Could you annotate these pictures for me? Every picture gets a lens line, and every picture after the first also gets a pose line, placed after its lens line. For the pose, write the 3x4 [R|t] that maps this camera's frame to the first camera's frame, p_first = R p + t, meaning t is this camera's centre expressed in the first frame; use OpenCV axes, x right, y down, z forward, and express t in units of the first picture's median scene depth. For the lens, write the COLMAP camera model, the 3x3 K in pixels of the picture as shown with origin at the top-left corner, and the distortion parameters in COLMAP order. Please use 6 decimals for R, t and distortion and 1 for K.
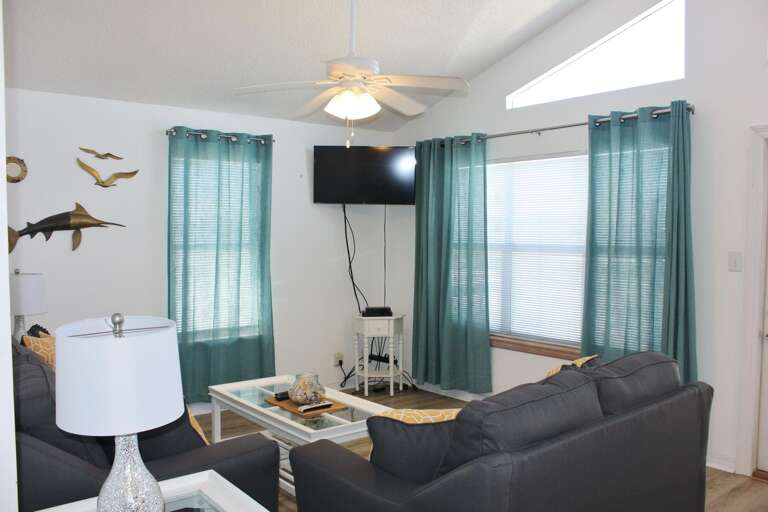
lens RADIAL K [[651.4, 0, 384.0], [0, 651.4, 256.0], [0, 0, 1]] dist [-0.153038, 0.142870]
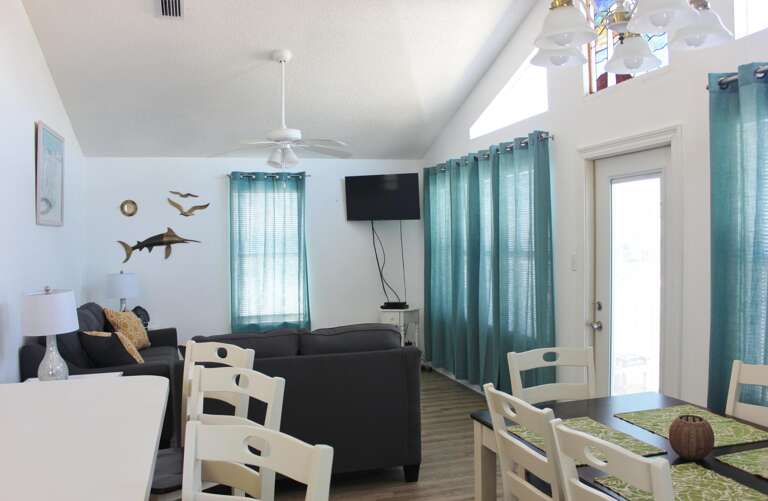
lens RADIAL K [[668.9, 0, 384.0], [0, 668.9, 250.5], [0, 0, 1]] dist [-0.122610, 0.016220]
pose [[0.917666, -0.014743, -0.397078, 0.560572], [0.007044, 0.999758, -0.020841, 0.007341], [0.397289, 0.016328, 0.917548, -0.225270]]
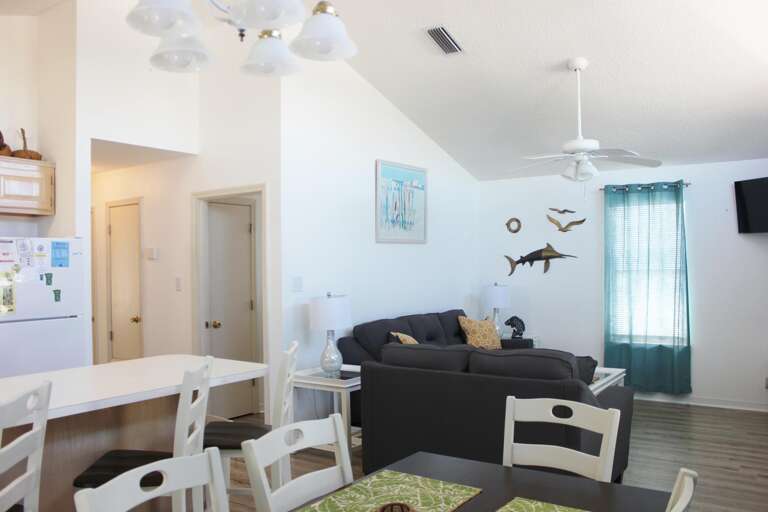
lens RADIAL K [[651.4, 0, 384.0], [0, 651.4, 256.0], [0, 0, 1]] dist [-0.153038, 0.142870]
pose [[0.278754, -0.015188, -0.960243, 0.860617], [-0.025458, 0.999407, -0.023198, -0.003183], [0.960025, 0.030913, 0.278202, 0.143435]]
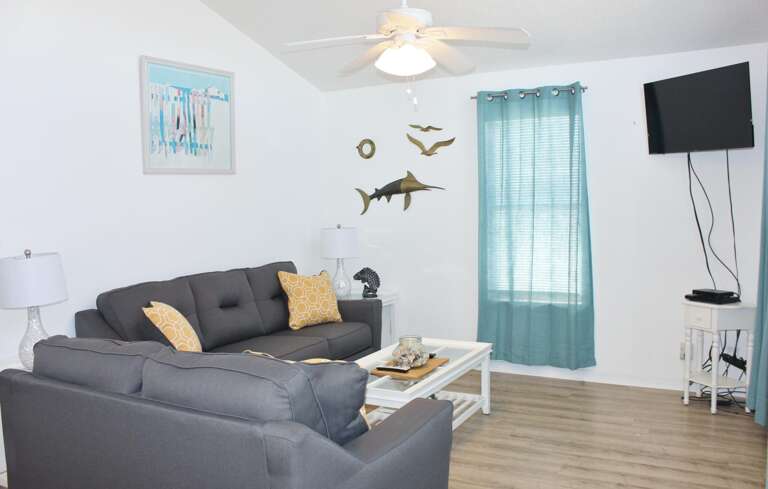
lens RADIAL K [[664.6, 0, 384.0], [0, 664.6, 244.5], [0, 0, 1]] dist [-0.155099, 0.142434]
pose [[0.363696, 0.054766, -0.929906, 0.615125], [-0.006651, 0.998397, 0.056198, -0.013300], [0.931494, -0.014254, 0.363478, 0.448893]]
